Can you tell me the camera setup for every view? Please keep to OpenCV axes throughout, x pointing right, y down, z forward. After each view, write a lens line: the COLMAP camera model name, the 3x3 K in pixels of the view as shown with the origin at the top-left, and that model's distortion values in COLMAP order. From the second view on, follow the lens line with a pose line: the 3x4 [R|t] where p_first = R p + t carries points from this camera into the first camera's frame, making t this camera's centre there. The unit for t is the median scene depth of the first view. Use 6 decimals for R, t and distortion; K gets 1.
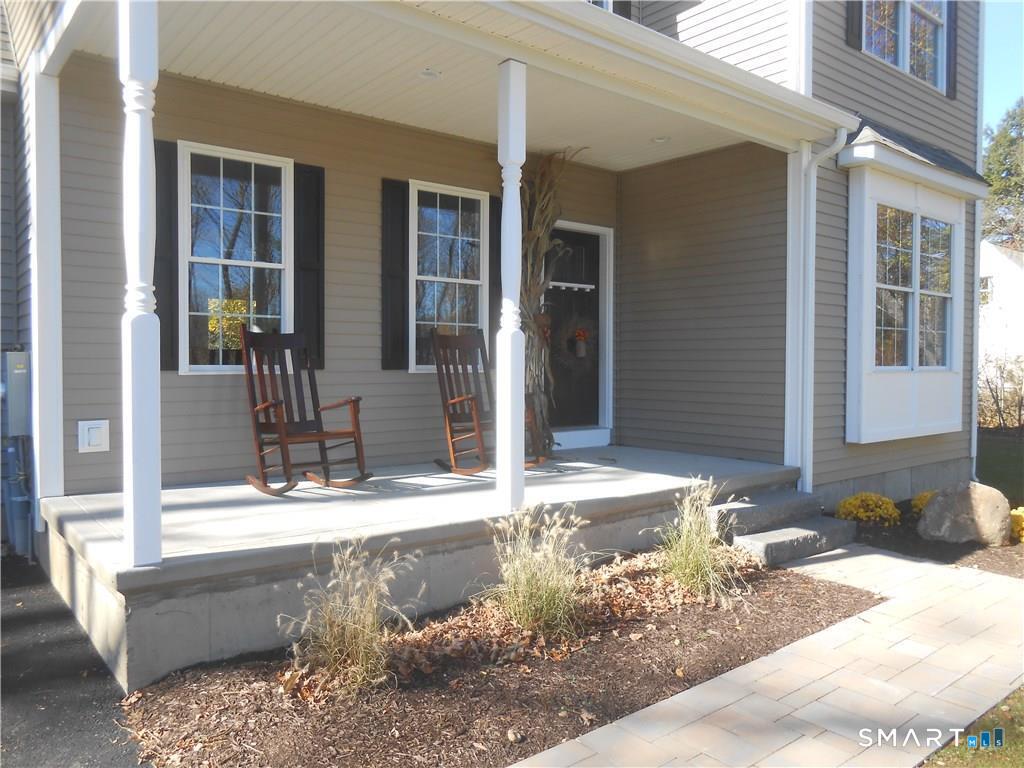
lens RADIAL K [[769.3, 0, 512.0], [0, 769.3, 384.0], [0, 0, 1]] dist [-0.009704, -0.003575]
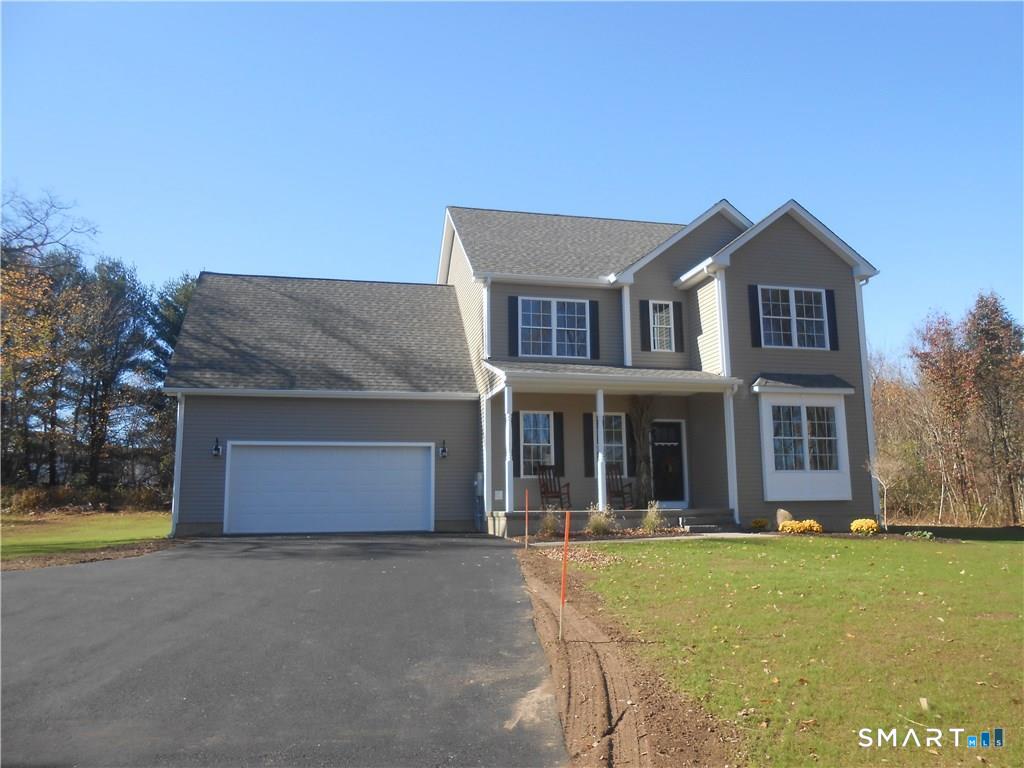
lens RADIAL K [[769.3, 0, 512.0], [0, 769.3, 384.0], [0, 0, 1]] dist [-0.009704, -0.003575]
pose [[0.885158, -0.090645, -0.456375, 1.050287], [0.000738, 0.981113, -0.193436, 0.219314], [0.465289, 0.170885, 0.868507, -1.914987]]
